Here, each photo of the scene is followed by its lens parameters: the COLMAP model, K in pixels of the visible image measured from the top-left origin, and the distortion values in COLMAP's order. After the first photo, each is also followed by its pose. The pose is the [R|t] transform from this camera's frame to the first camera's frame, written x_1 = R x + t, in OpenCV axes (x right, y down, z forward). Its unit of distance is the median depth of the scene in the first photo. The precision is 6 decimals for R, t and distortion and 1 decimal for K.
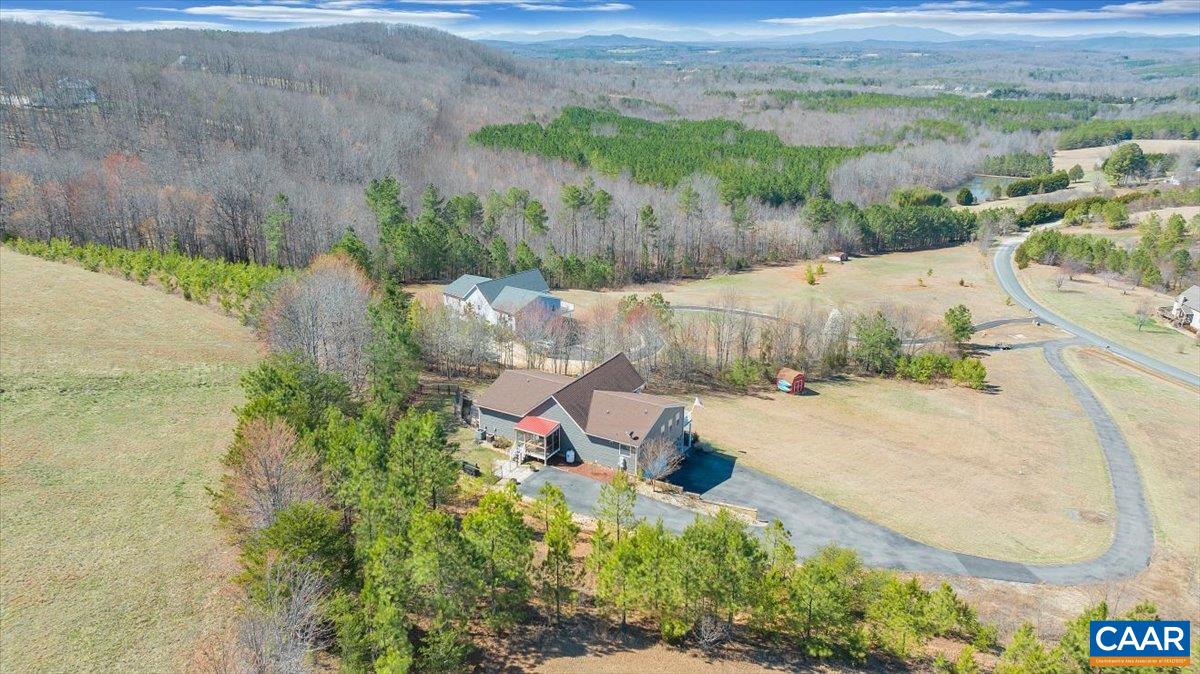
lens RADIAL K [[850.6, 0, 600.0], [0, 850.6, 337.0], [0, 0, 1]] dist [-0.025624, 0.001647]
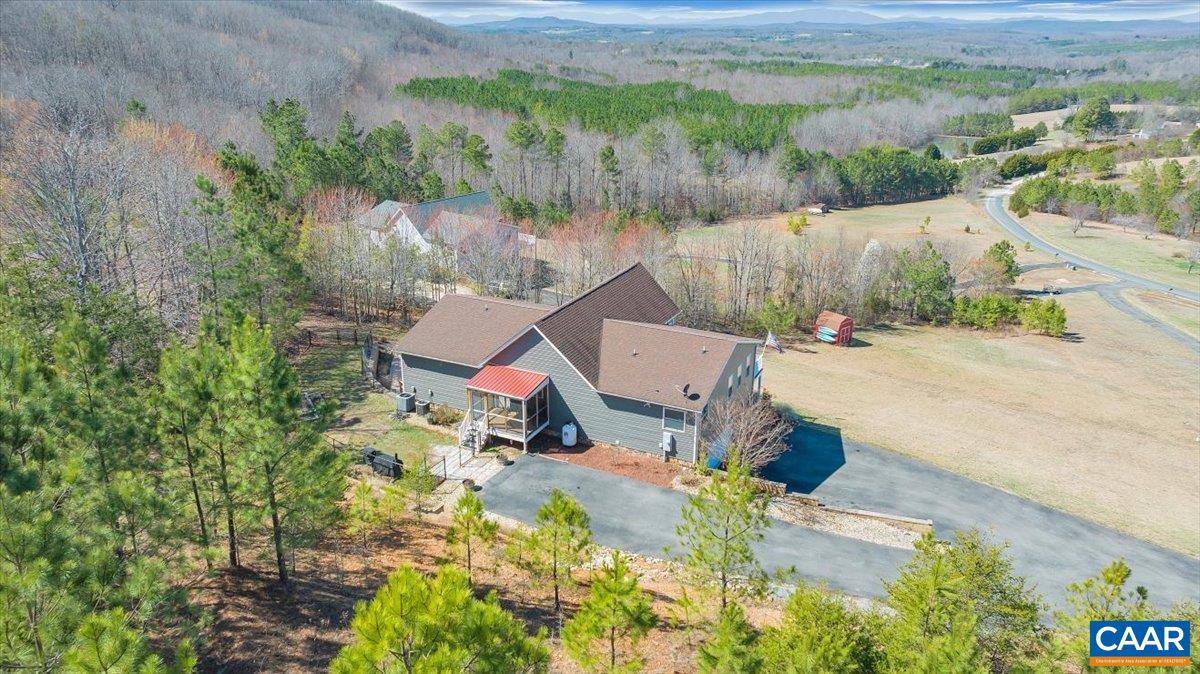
lens RADIAL K [[850.6, 0, 600.0], [0, 850.6, 337.0], [0, 0, 1]] dist [-0.025624, 0.001647]
pose [[0.997152, -0.024814, 0.071213, -0.020809], [0.023588, 0.999559, 0.018017, 0.026570], [-0.071628, -0.016286, 0.997298, 0.176927]]
